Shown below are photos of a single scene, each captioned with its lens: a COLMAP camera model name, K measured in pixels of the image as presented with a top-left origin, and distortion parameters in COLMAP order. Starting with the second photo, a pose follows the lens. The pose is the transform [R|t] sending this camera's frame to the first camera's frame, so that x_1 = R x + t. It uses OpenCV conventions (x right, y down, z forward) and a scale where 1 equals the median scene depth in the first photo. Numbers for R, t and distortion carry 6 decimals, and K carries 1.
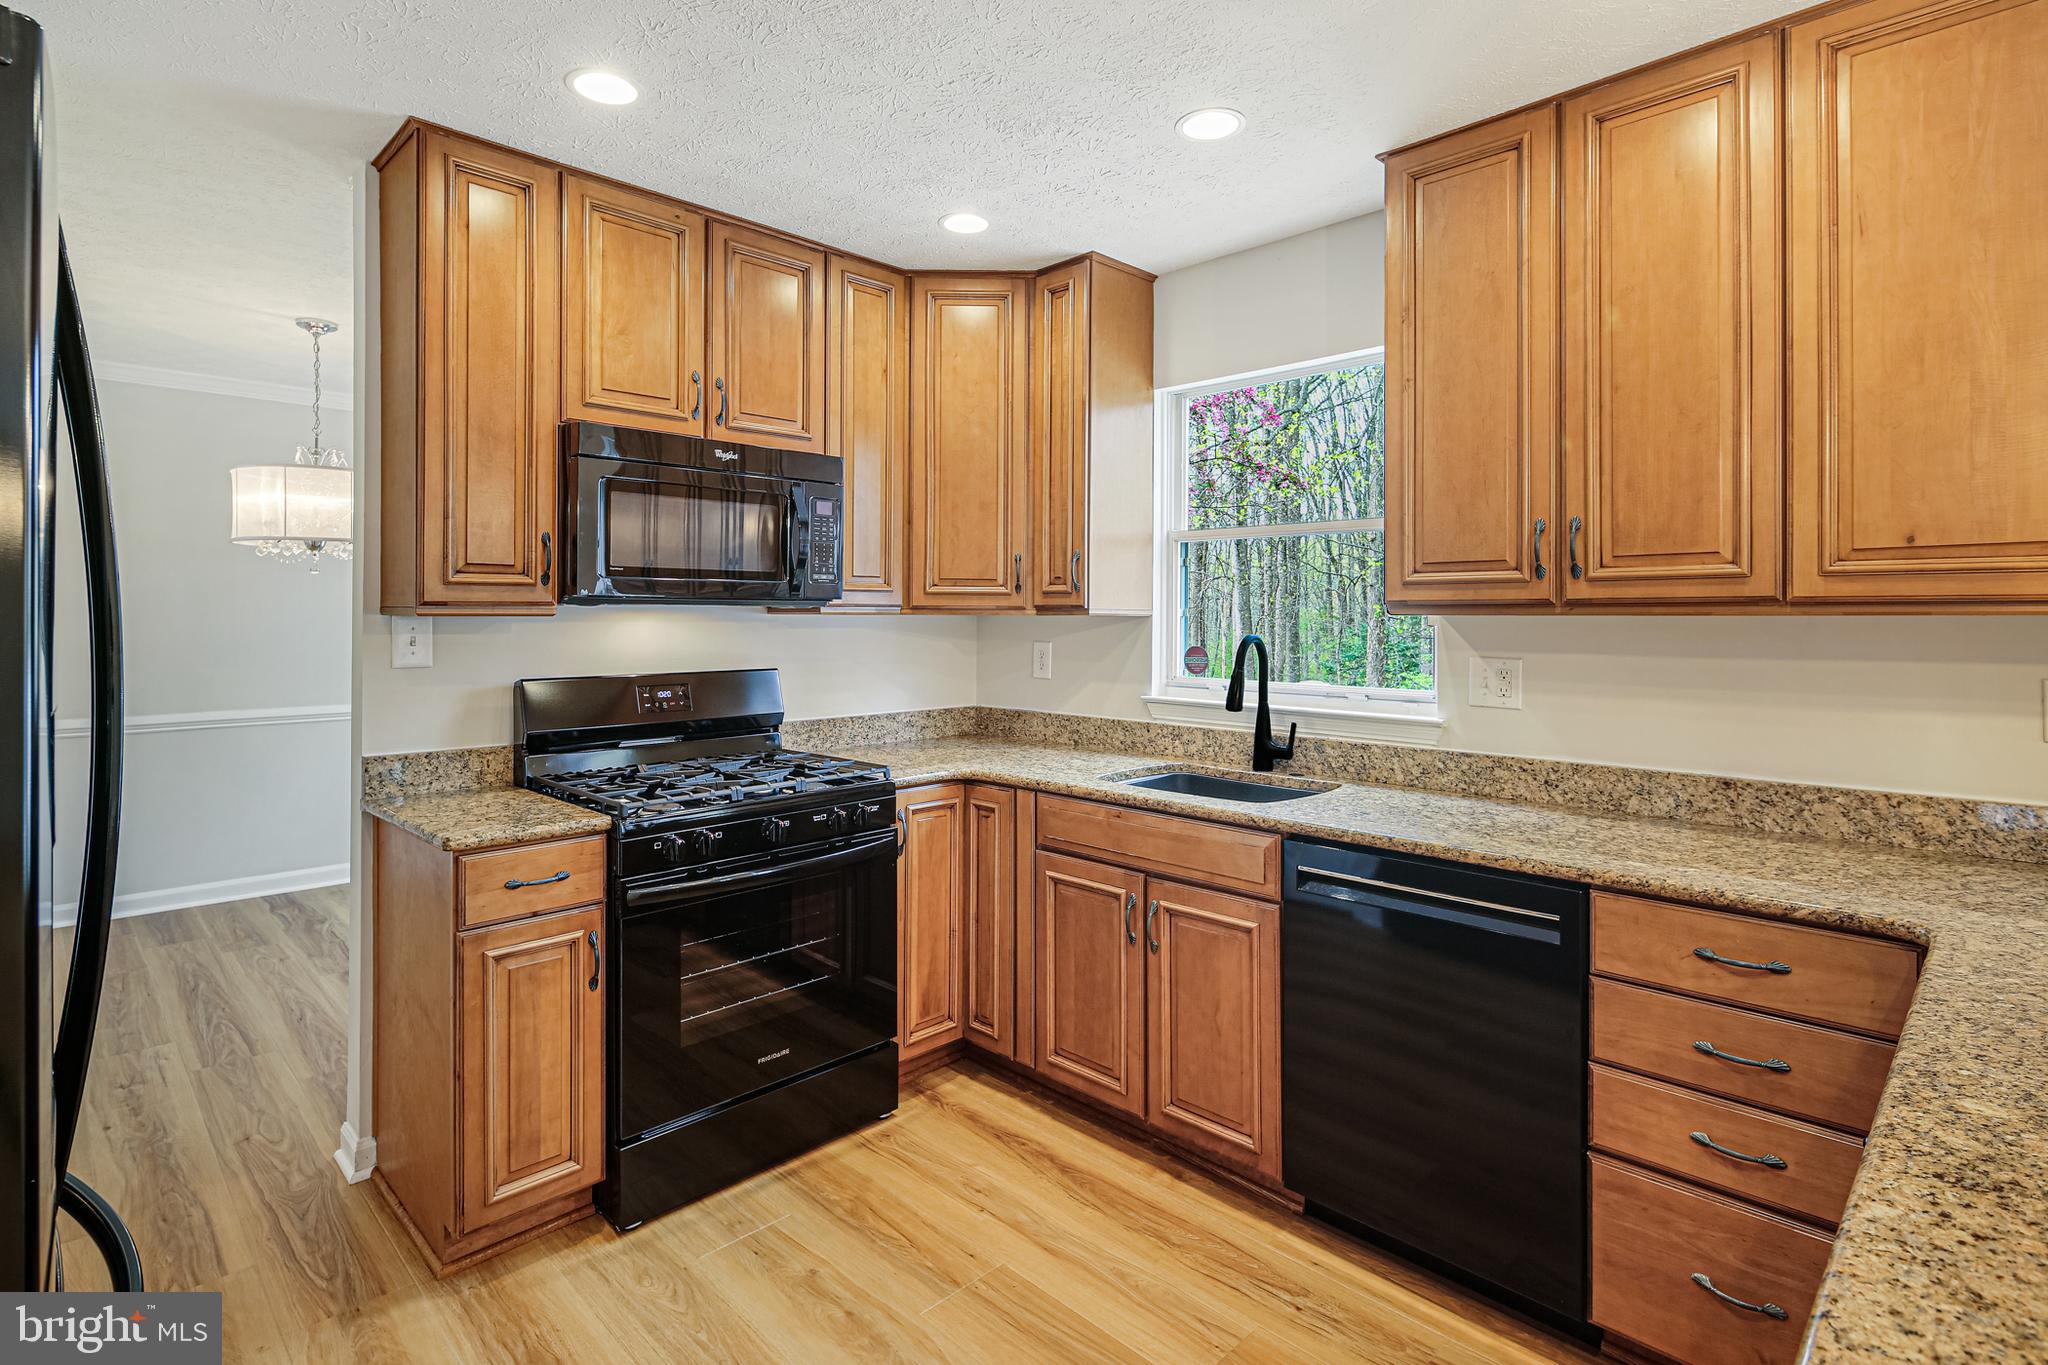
lens RADIAL K [[1011.7, 0, 1028.8], [0, 1011.7, 615.1], [0, 0, 1]] dist [0.000152, 0.000163]
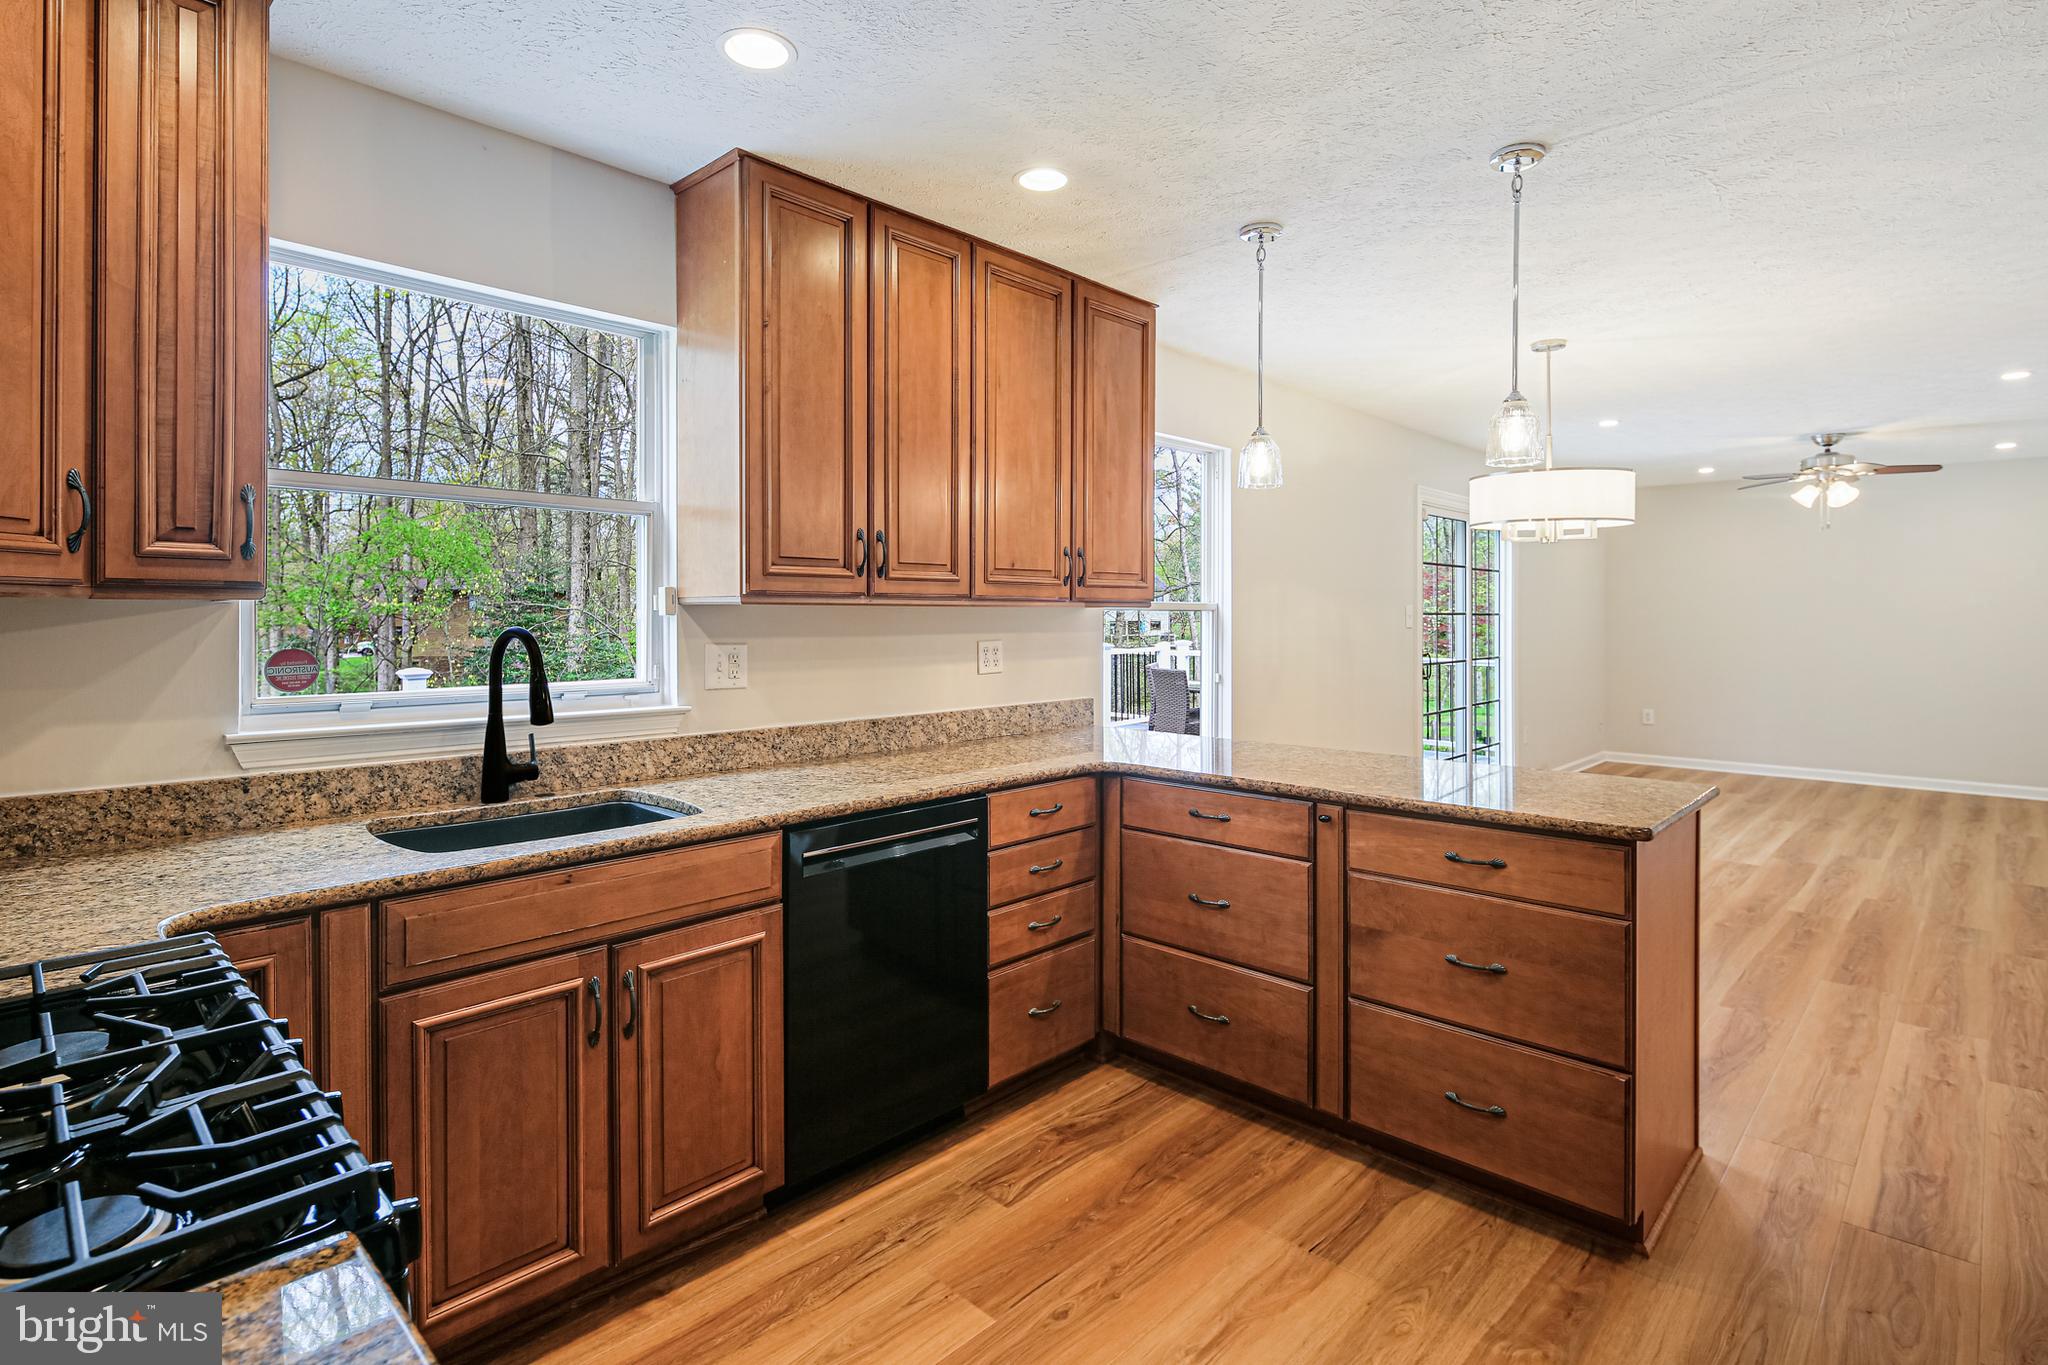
lens RADIAL K [[1011.7, 0, 1028.8], [0, 1011.7, 615.1], [0, 0, 1]] dist [0.000152, 0.000163]
pose [[-0.026568, -0.004137, 0.999638, -0.683572], [-0.004639, 0.999981, 0.004015, 0.005774], [-0.999636, -0.004531, -0.026587, 0.742684]]
